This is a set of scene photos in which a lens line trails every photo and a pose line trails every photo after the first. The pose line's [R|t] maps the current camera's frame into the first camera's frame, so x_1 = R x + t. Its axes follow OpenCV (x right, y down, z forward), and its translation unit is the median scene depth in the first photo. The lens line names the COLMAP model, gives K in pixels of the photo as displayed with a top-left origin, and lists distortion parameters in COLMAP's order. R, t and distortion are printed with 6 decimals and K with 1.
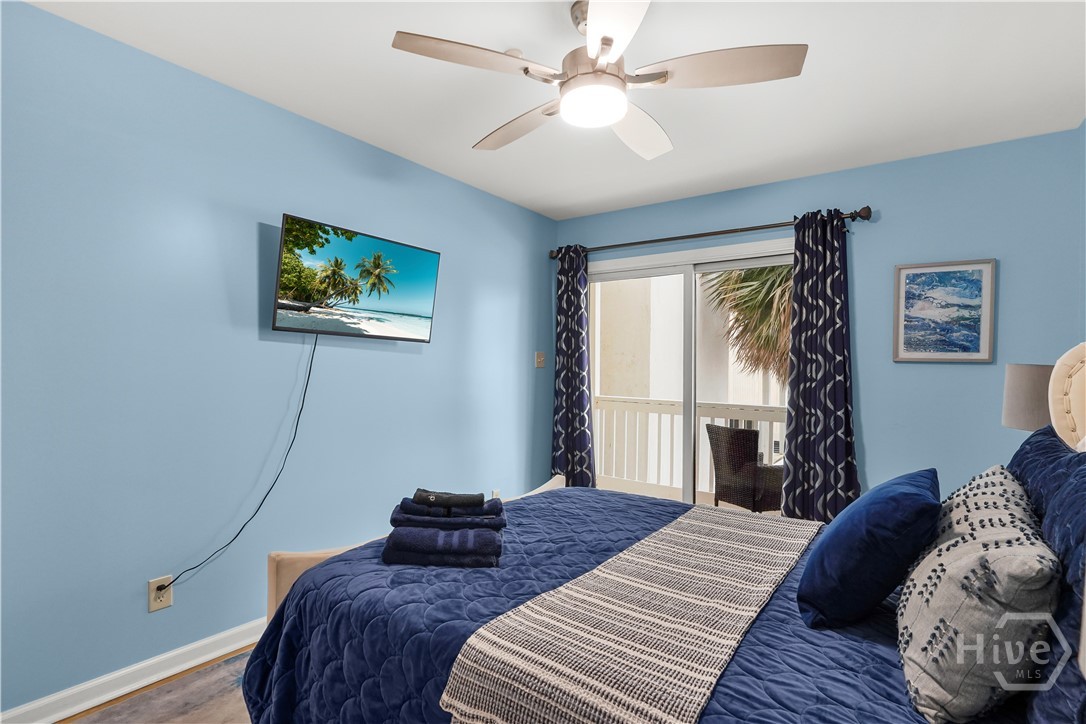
lens RADIAL K [[535.8, 0, 552.0], [0, 535.8, 365.2], [0, 0, 1]] dist [0.006065, 0.001008]
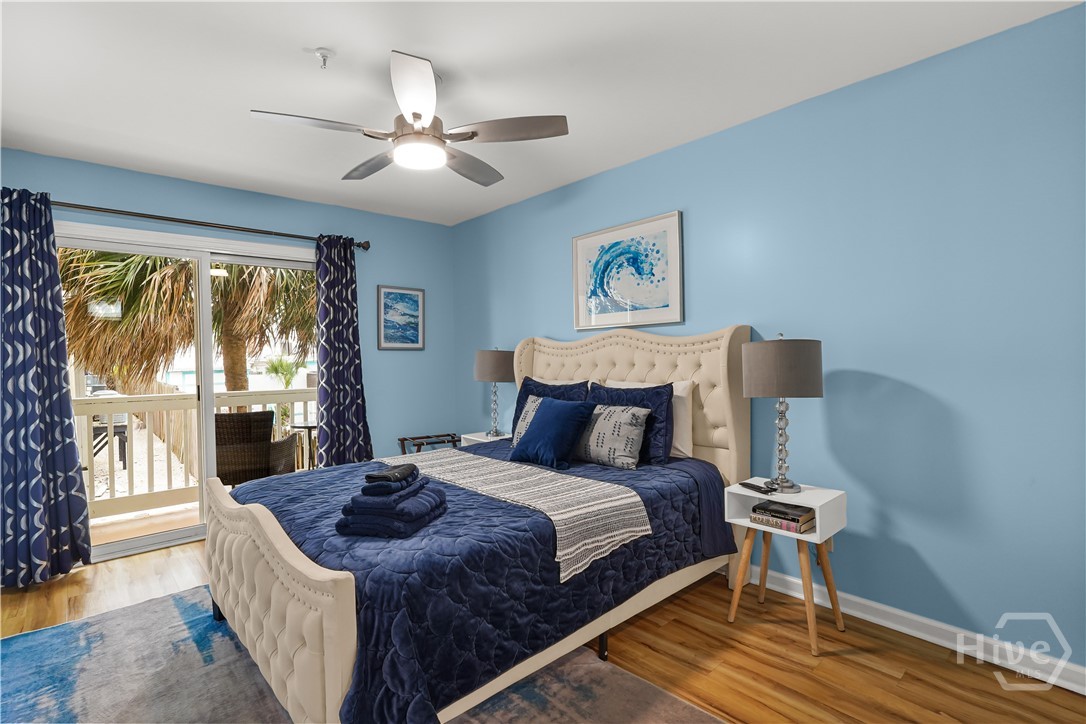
lens RADIAL K [[500.0, 0, 536.9], [0, 500.0, 359.0], [0, 0, 1]] dist [-0.017374, 0.000192]
pose [[0.238583, -0.025117, 0.970797, -0.592490], [0.012982, 0.999659, 0.022673, -0.005716], [-0.971035, 0.007194, 0.238827, 0.243470]]
